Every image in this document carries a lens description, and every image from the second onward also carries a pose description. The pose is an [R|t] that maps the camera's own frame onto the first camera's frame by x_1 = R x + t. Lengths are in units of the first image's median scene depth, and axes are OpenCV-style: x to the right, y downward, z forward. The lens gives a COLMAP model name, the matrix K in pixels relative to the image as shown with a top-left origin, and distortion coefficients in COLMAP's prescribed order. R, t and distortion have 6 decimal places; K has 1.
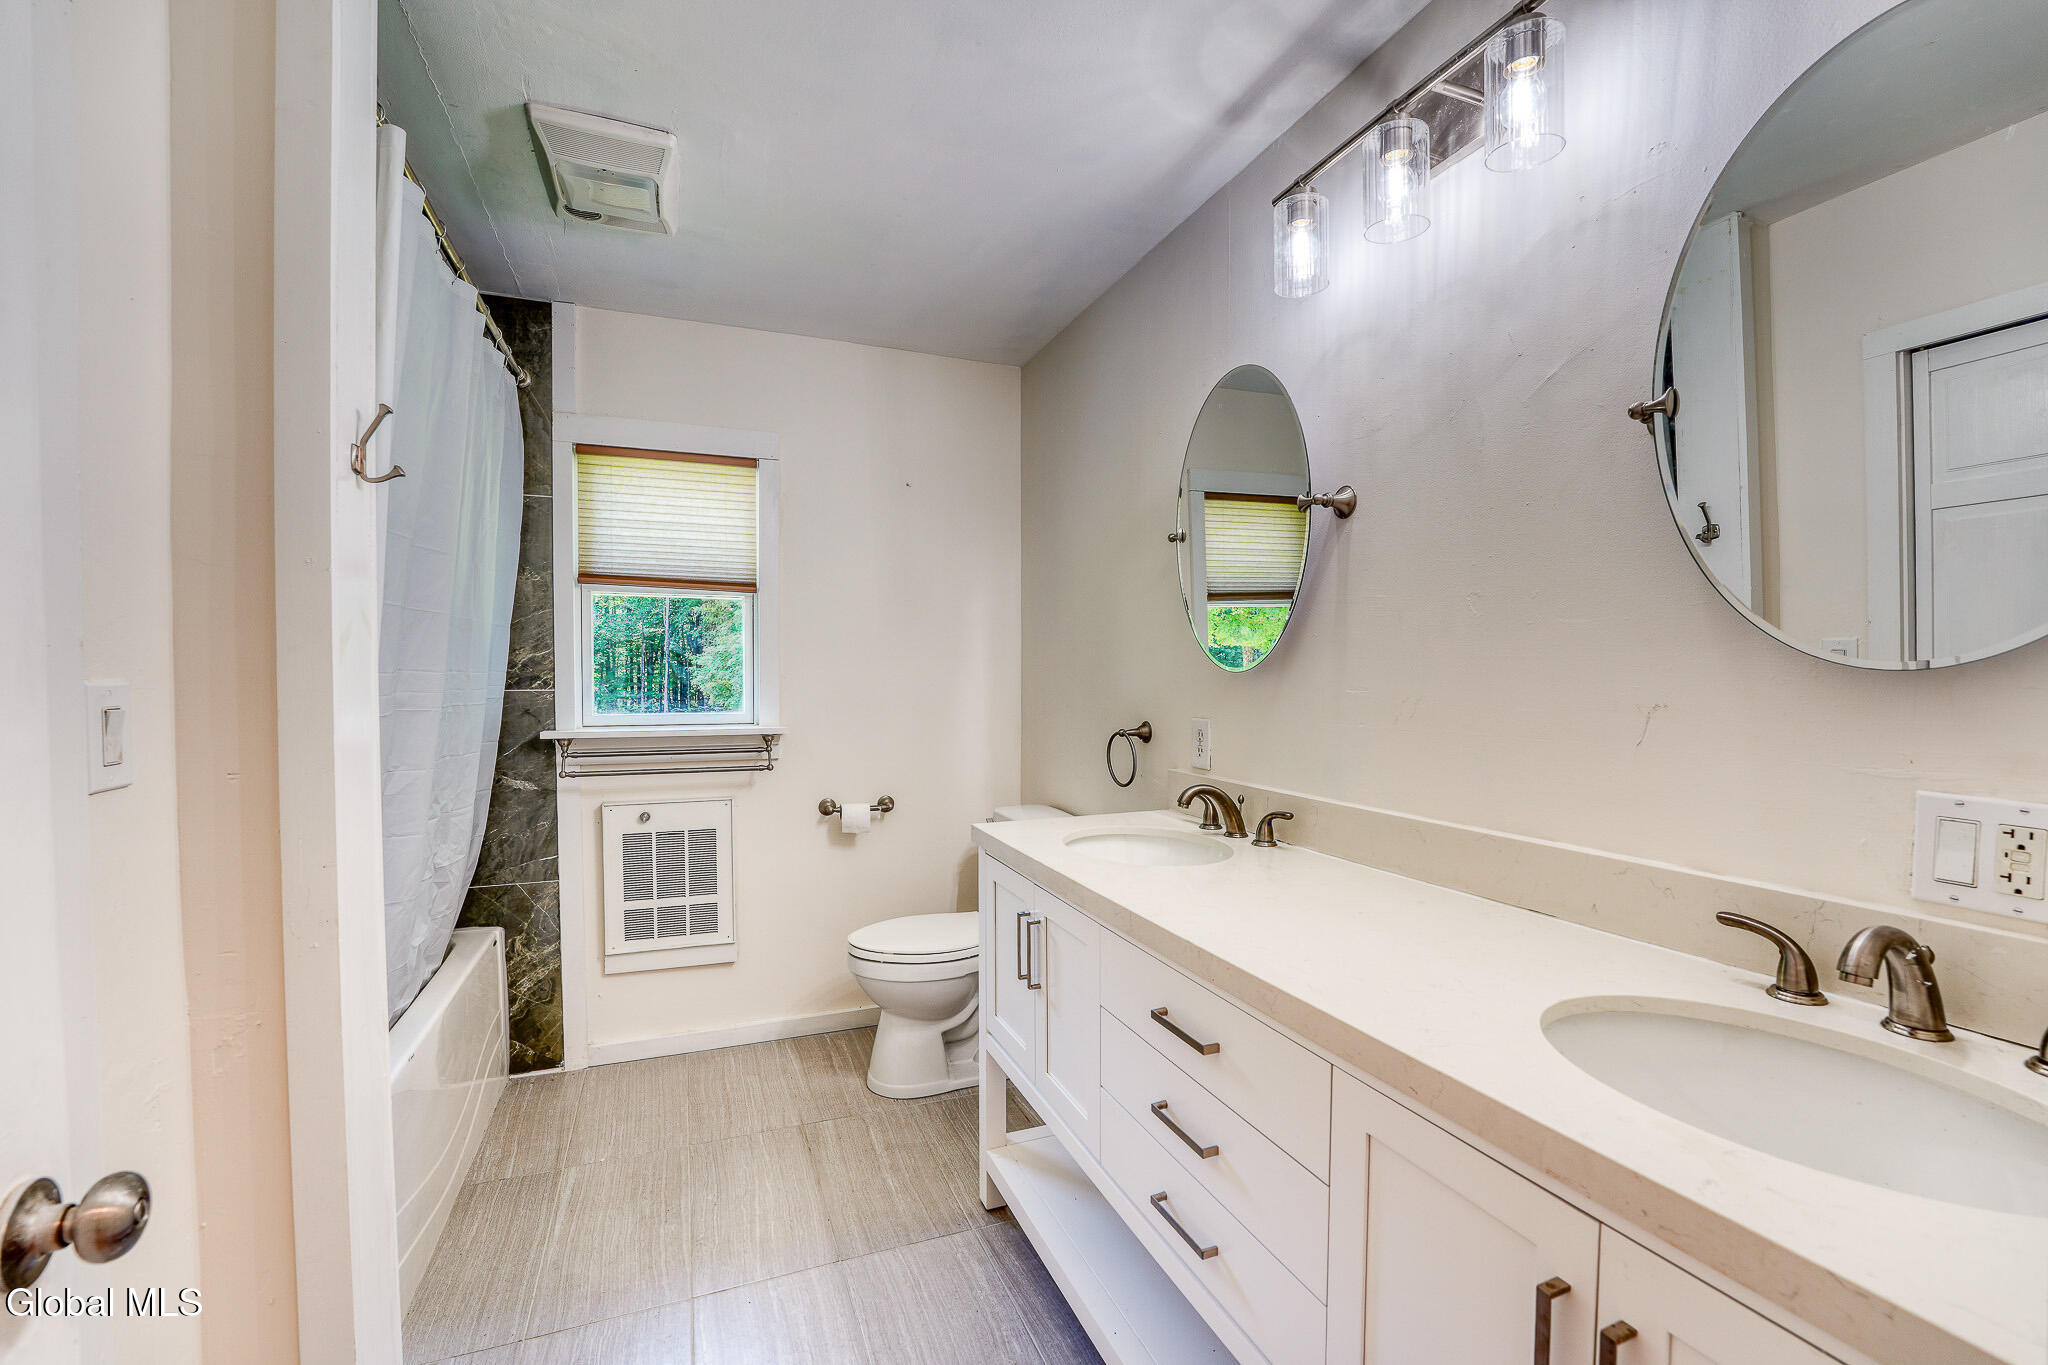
lens RADIAL K [[853.3, 0, 1026.6], [0, 853.3, 673.3], [0, 0, 1]] dist [-0.025026, -0.000046]
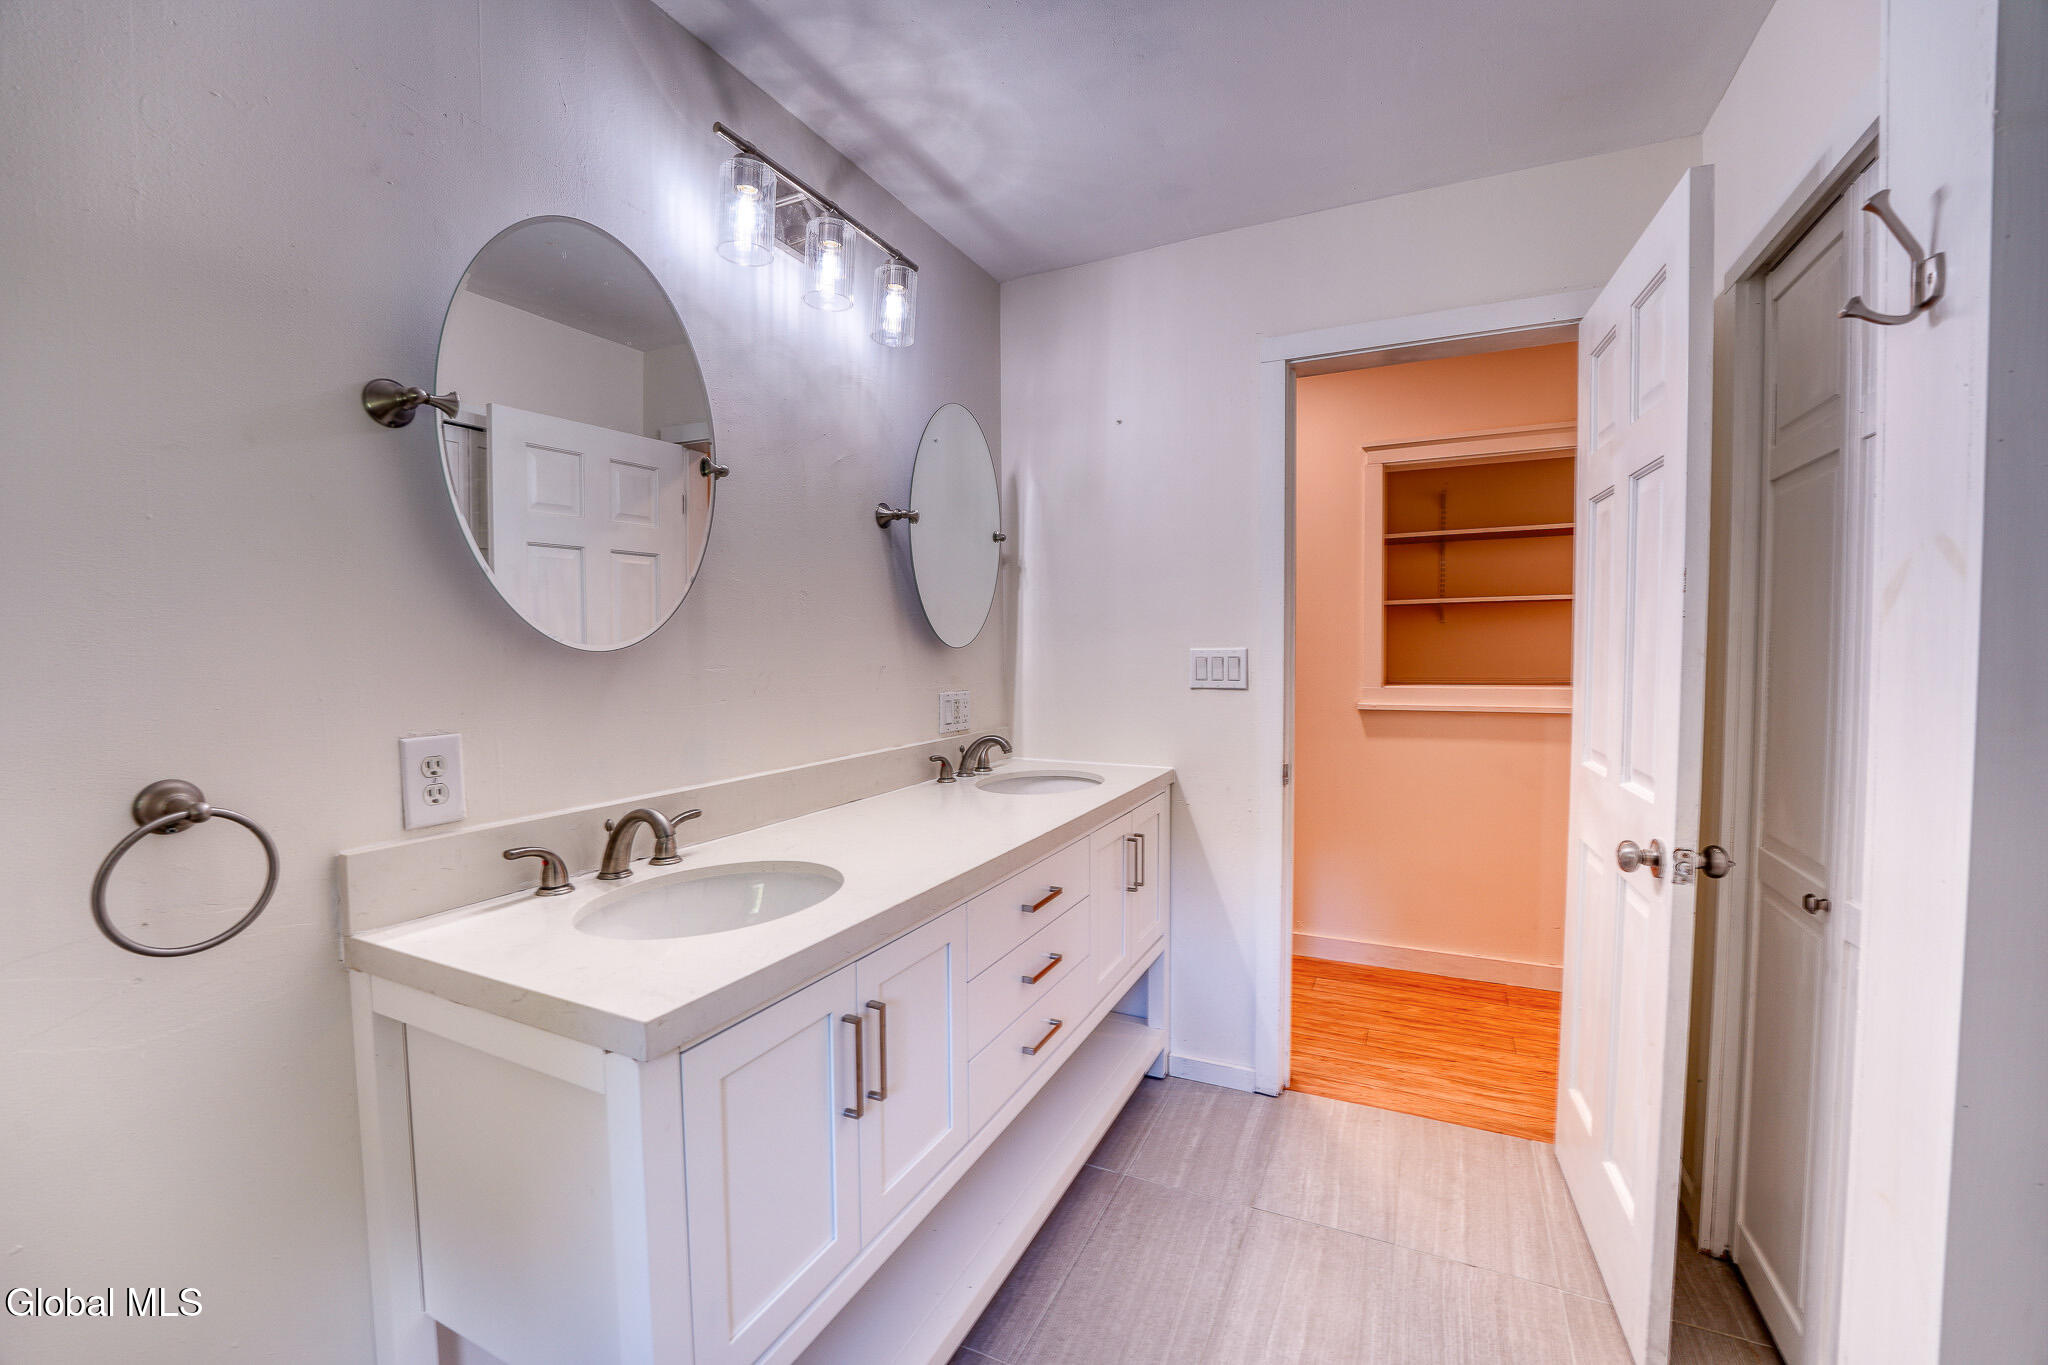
lens RADIAL K [[854.8, 0, 1023.2], [0, 854.8, 647.9], [0, 0, 1]] dist [-0.024318, -0.000170]
pose [[-0.675754, 0.005829, 0.737104, -0.763620], [0.012543, 0.999915, 0.003591, -0.002686], [-0.737020, 0.011672, -0.675770, 1.787086]]
